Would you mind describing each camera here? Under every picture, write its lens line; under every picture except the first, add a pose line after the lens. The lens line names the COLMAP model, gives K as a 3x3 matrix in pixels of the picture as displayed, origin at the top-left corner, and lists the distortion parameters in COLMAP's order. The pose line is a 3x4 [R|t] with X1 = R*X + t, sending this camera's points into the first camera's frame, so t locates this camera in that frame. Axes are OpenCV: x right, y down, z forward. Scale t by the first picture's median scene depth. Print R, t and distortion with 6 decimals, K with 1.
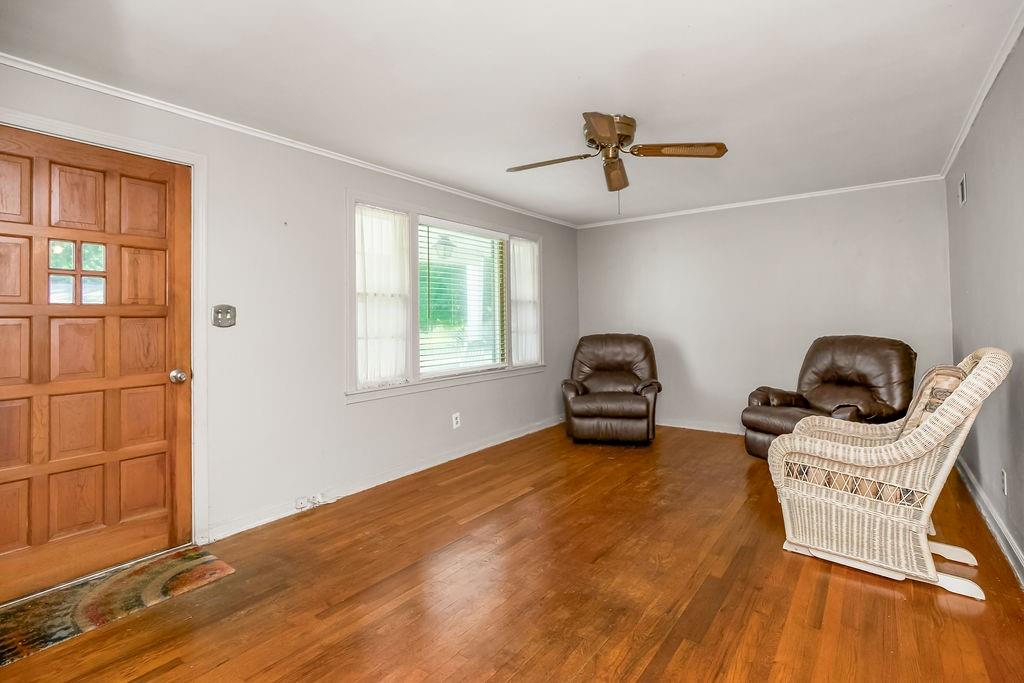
lens RADIAL K [[509.0, 0, 515.1], [0, 509.0, 320.8], [0, 0, 1]] dist [-0.000665, 0.000081]
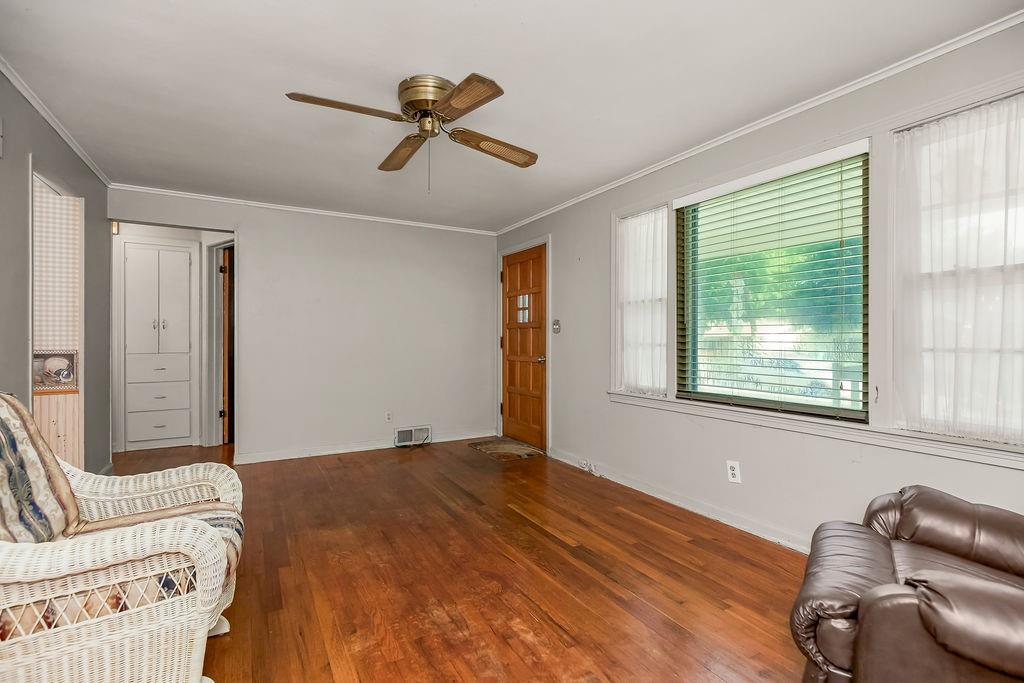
lens RADIAL K [[475.5, 0, 512.0], [0, 475.5, 341.5], [0, 0, 1]] dist [-0.002038, 0.000457]
pose [[-0.423468, 0.015634, -0.905776, 0.859120], [0.003572, 0.999872, 0.015588, 0.015237], [0.905904, 0.003365, -0.423470, 1.467851]]
